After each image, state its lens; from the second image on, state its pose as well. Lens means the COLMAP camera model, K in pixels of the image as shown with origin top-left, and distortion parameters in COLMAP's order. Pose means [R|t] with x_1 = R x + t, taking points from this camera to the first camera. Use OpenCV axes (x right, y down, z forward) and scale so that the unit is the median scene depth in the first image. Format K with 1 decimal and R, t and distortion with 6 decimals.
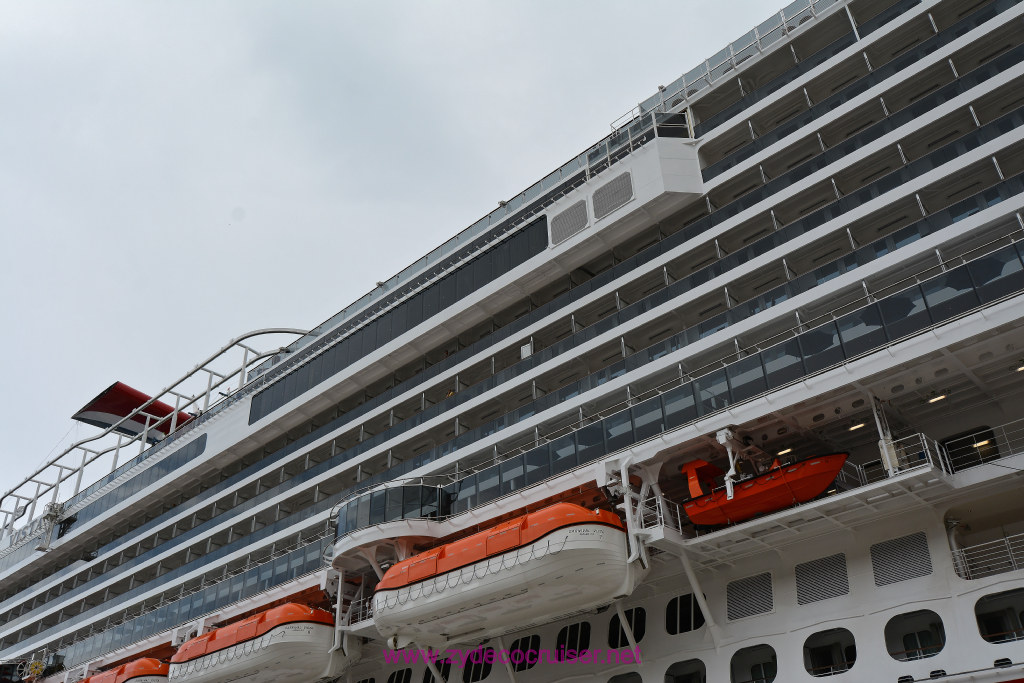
lens RADIAL K [[888.2, 0, 503.4], [0, 888.2, 341.0], [0, 0, 1]] dist [-0.004147, 0.005069]
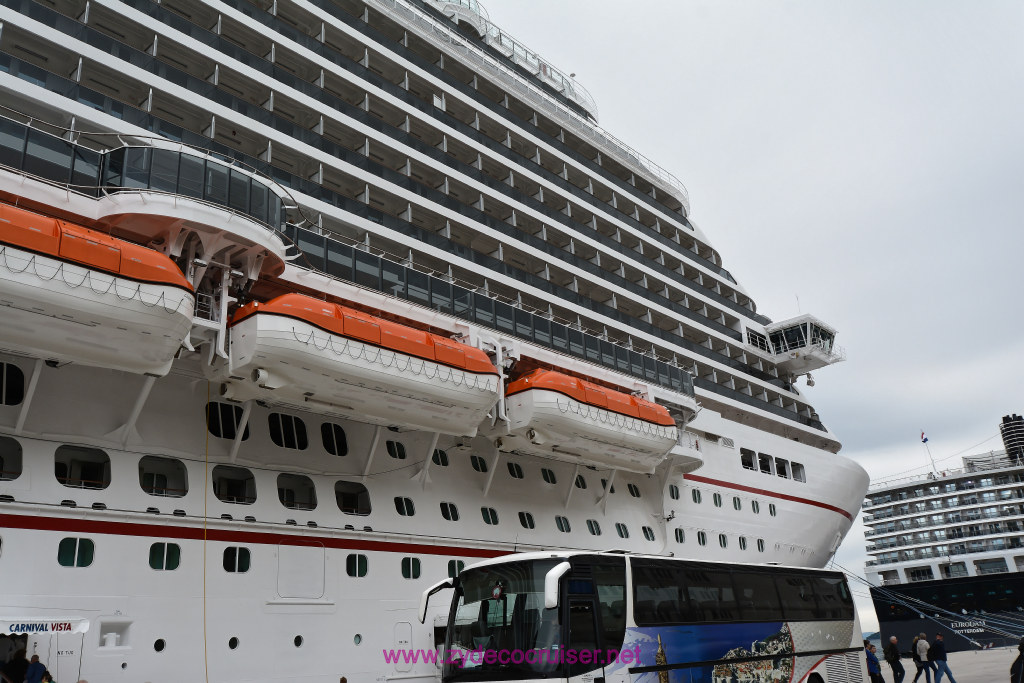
lens RADIAL K [[882.4, 0, 509.6], [0, 882.4, 344.4], [0, 0, 1]] dist [-0.009427, 0.008292]
pose [[-0.035315, 0.362285, 0.931398, -0.489843], [-0.485798, 0.808236, -0.332798, 0.262149], [-0.873357, -0.464224, 0.147455, 0.388697]]
